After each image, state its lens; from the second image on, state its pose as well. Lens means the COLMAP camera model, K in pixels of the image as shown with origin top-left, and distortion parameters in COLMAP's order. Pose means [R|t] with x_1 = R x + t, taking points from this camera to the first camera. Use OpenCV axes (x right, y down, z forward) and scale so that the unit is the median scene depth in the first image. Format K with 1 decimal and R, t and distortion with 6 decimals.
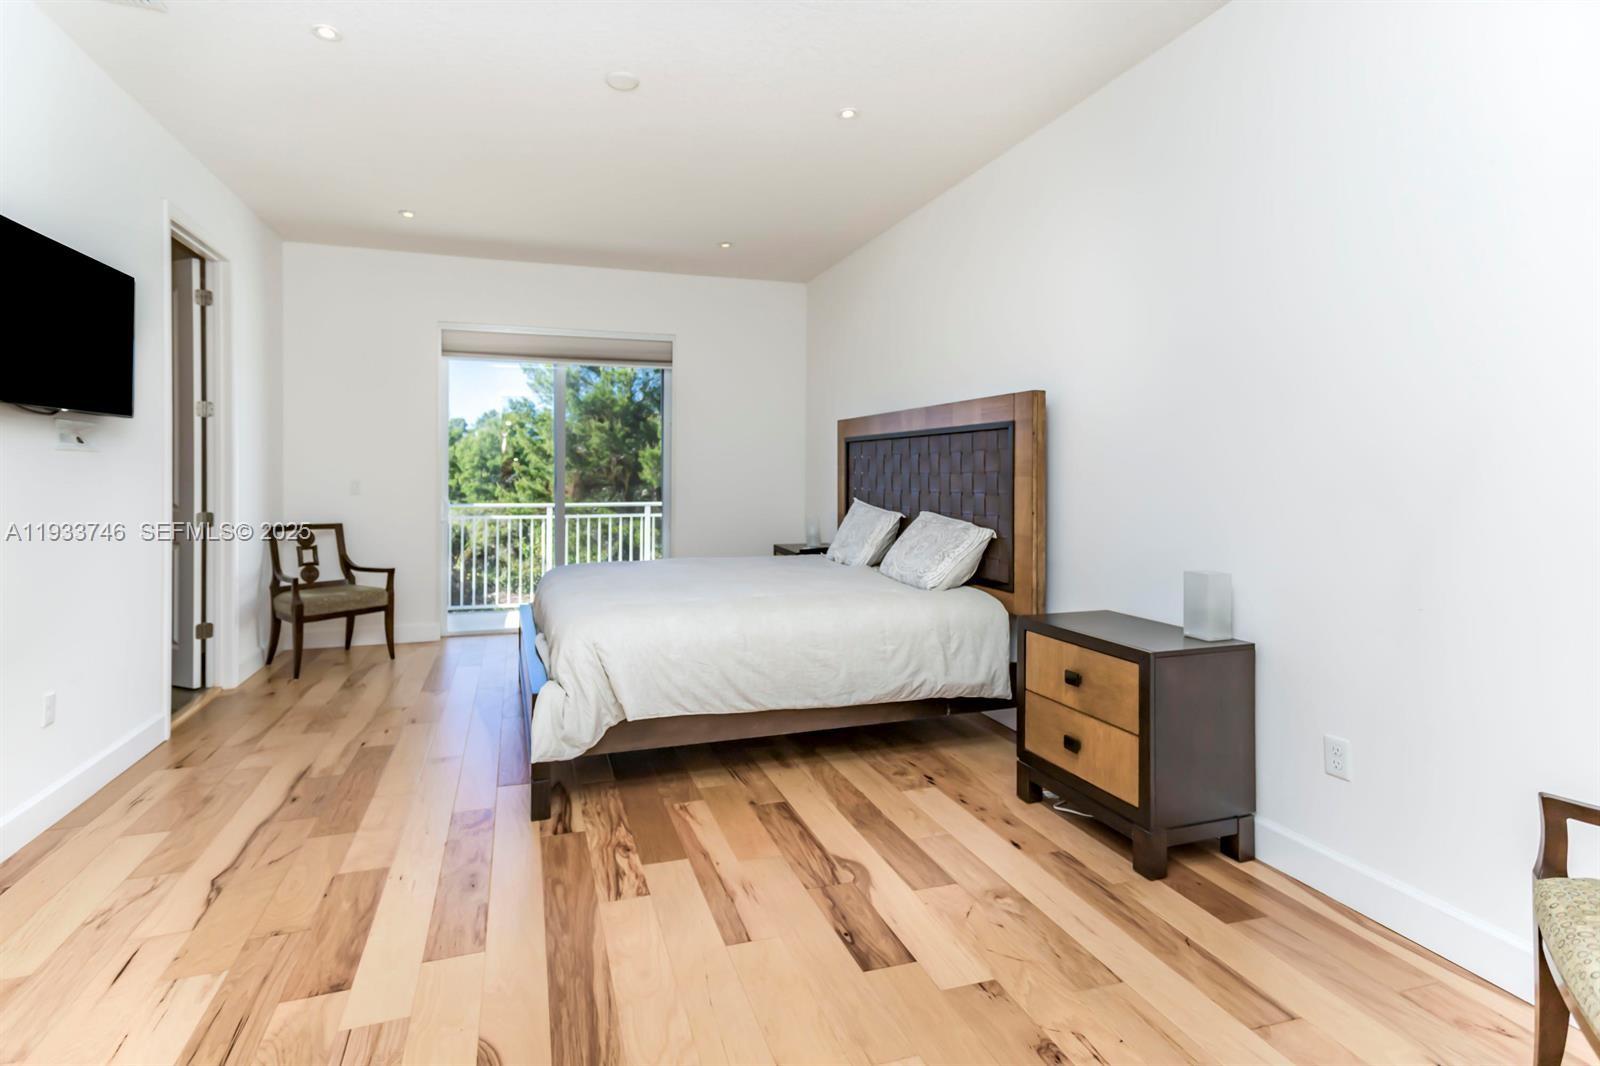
lens RADIAL K [[774.6, 0, 784.4], [0, 774.6, 480.3], [0, 0, 1]] dist [0.015891, 0.000808]
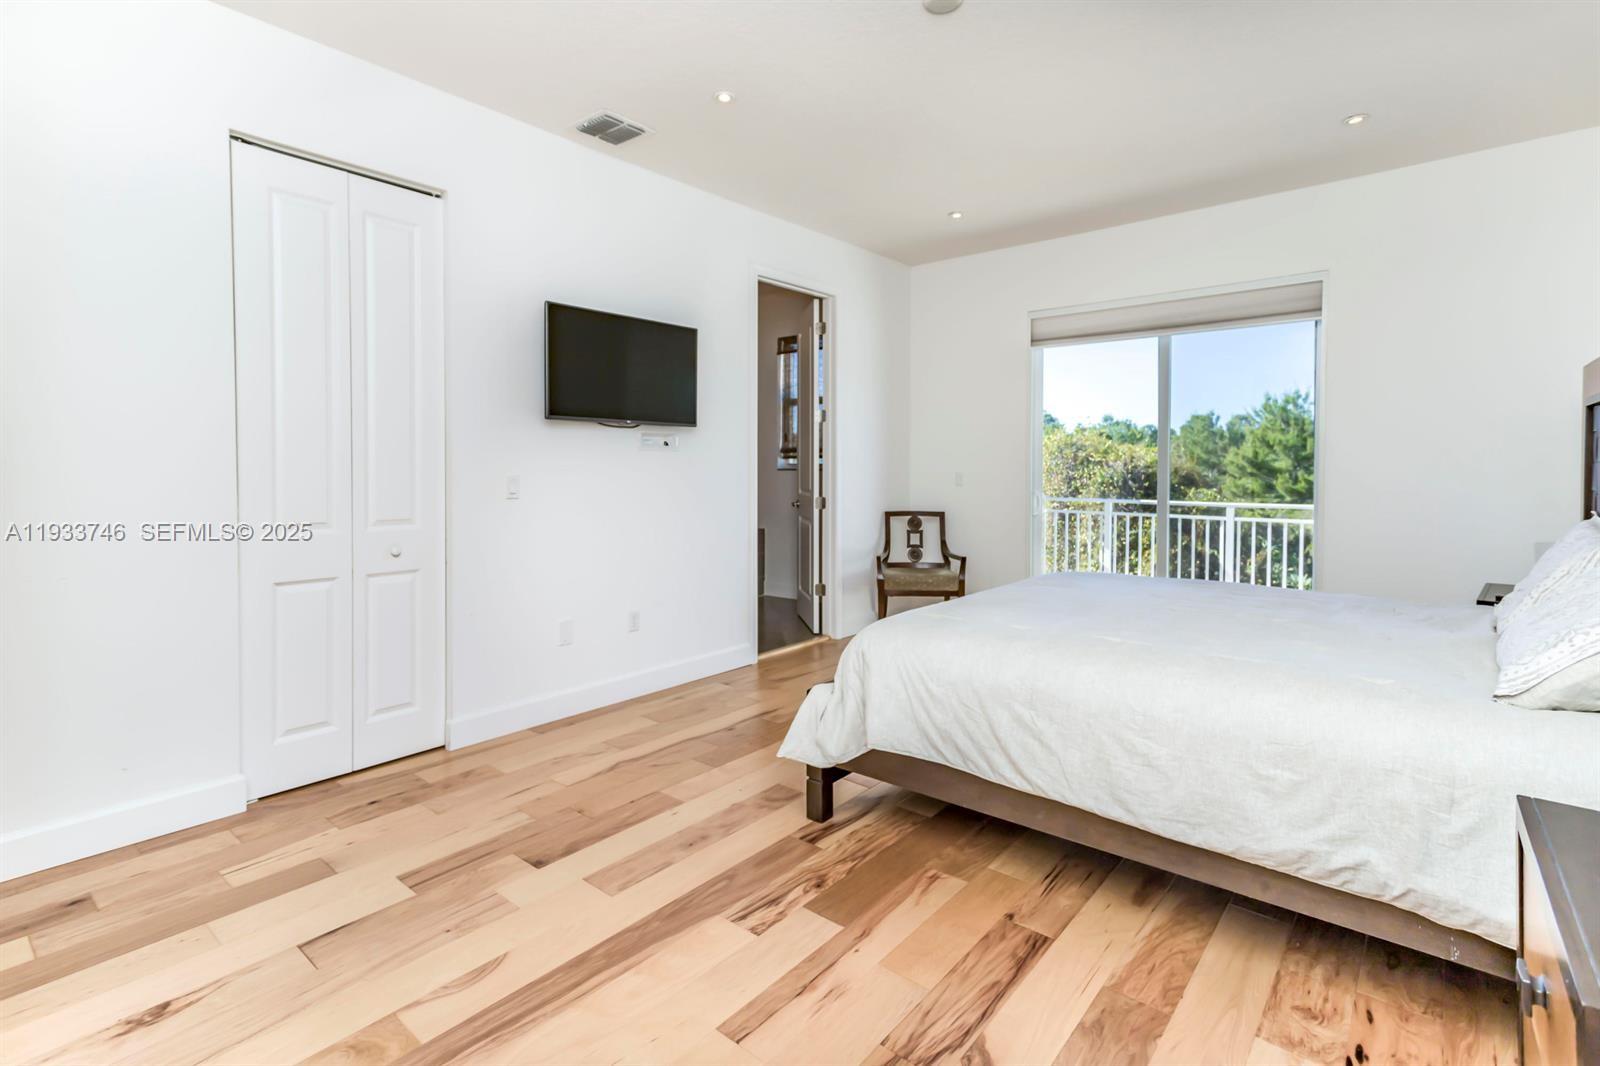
lens RADIAL K [[774.6, 0, 771.9], [0, 774.6, 476.8], [0, 0, 1]] dist [0.015891, 0.000808]
pose [[0.512697, 0.006431, -0.858546, 0.452320], [-0.003517, 0.999979, 0.005390, 0.001783], [0.858563, 0.000257, 0.512709, 0.421799]]
